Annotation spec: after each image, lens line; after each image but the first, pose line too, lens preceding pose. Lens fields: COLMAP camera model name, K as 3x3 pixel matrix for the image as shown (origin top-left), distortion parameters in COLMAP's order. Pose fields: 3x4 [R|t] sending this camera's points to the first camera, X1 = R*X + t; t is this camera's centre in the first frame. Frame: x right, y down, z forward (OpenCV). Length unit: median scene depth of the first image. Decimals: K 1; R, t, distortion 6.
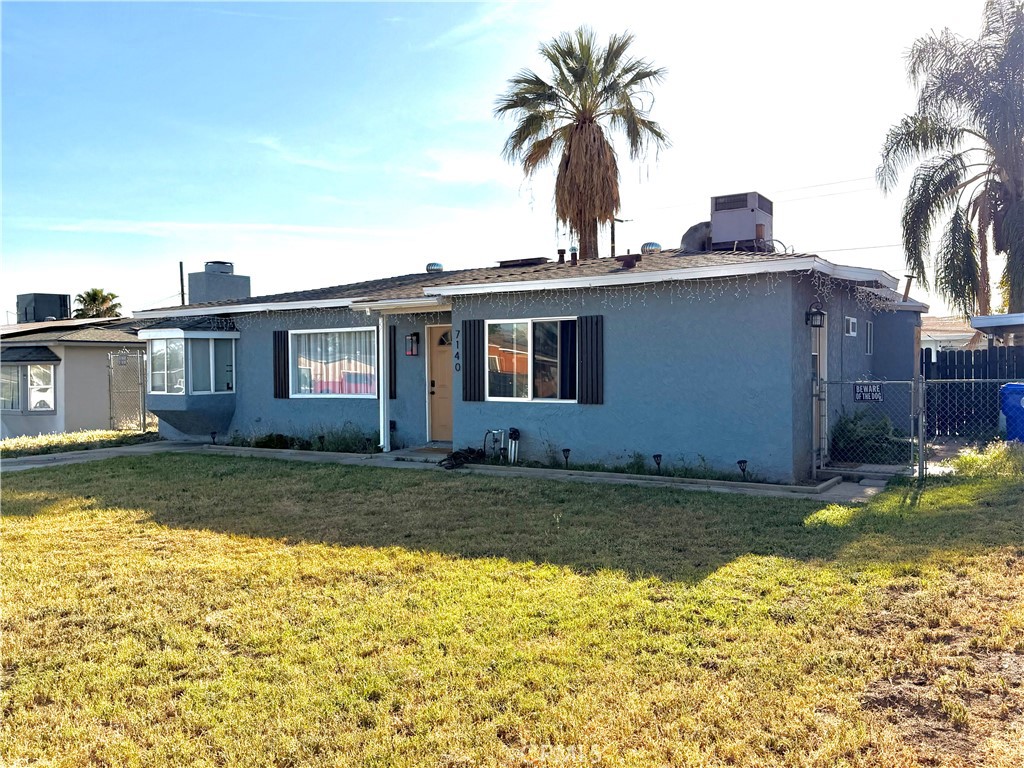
lens RADIAL K [[849.3, 0, 512.0], [0, 849.3, 384.0], [0, 0, 1]] dist [0.100644, -0.002967]
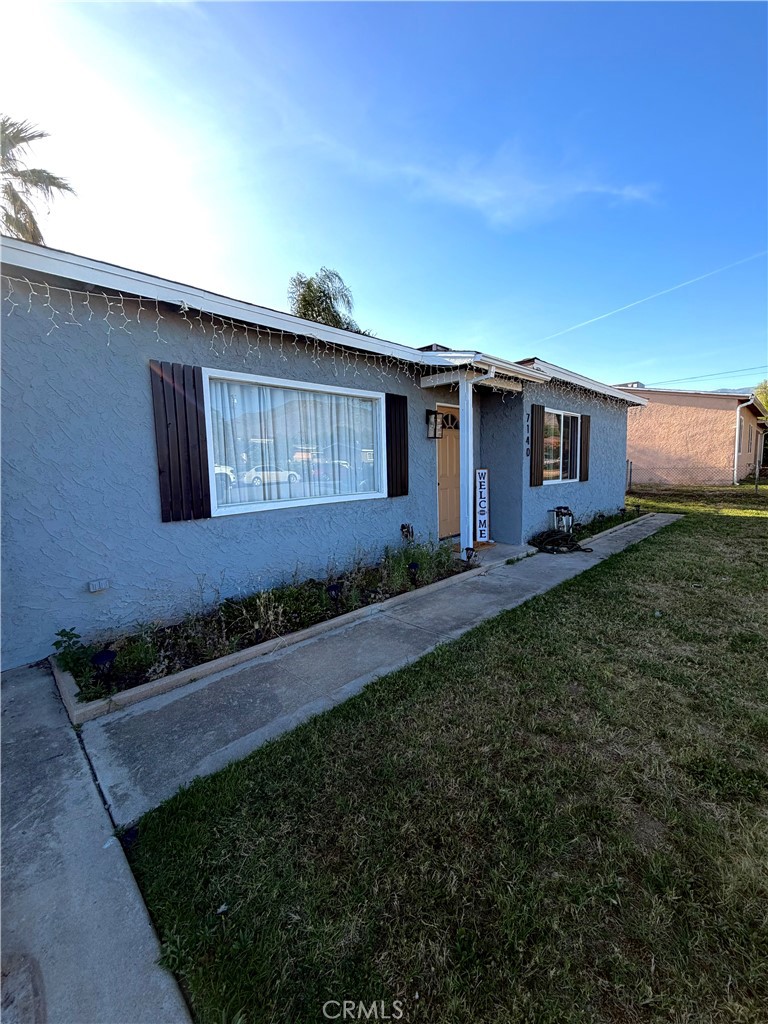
lens RADIAL K [[409.4, 0, 384.0], [0, 409.4, 512.0], [0, 0, 1]] dist [0.000456, -0.000257]
pose [[0.227427, -0.108611, 0.967719, -0.455462], [0.039690, 0.993969, 0.102229, -0.005189], [-0.972986, 0.015160, 0.230366, 0.857868]]
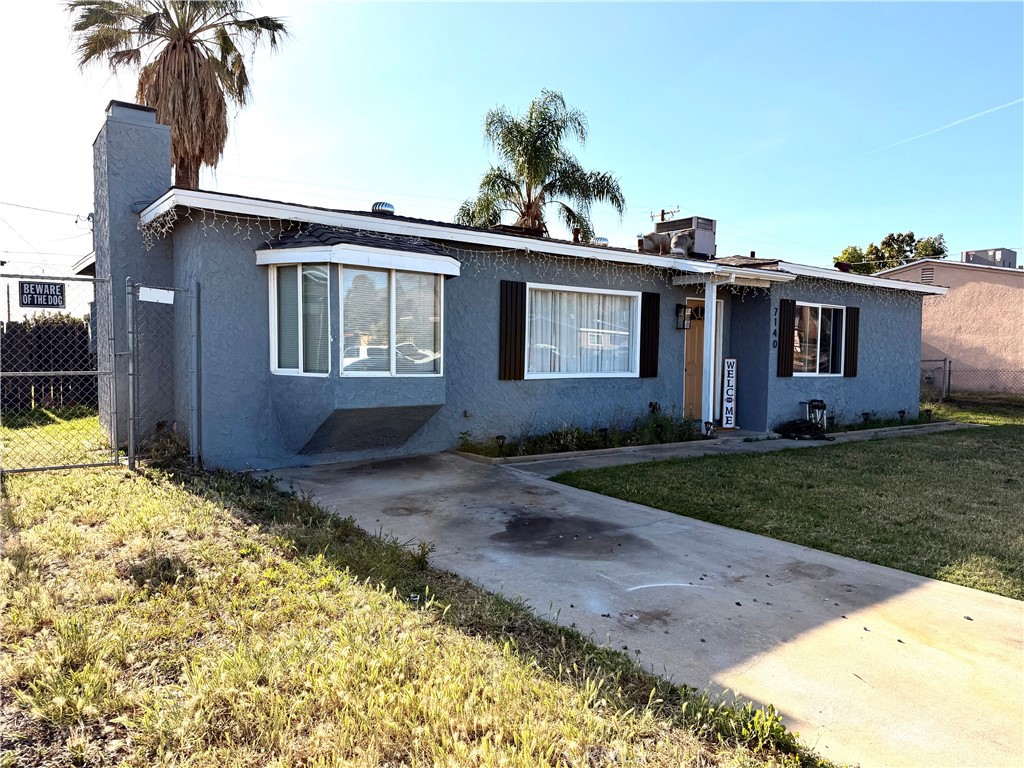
lens RADIAL K [[717.0, 0, 512.0], [0, 717.0, 384.0], [0, 0, 1]] dist [0.156983, -0.245457]
pose [[0.354808, -0.022686, 0.934664, -0.814840], [-0.001901, 0.999686, 0.024986, 0.005788], [-0.934937, -0.010642, 0.354653, 0.801445]]
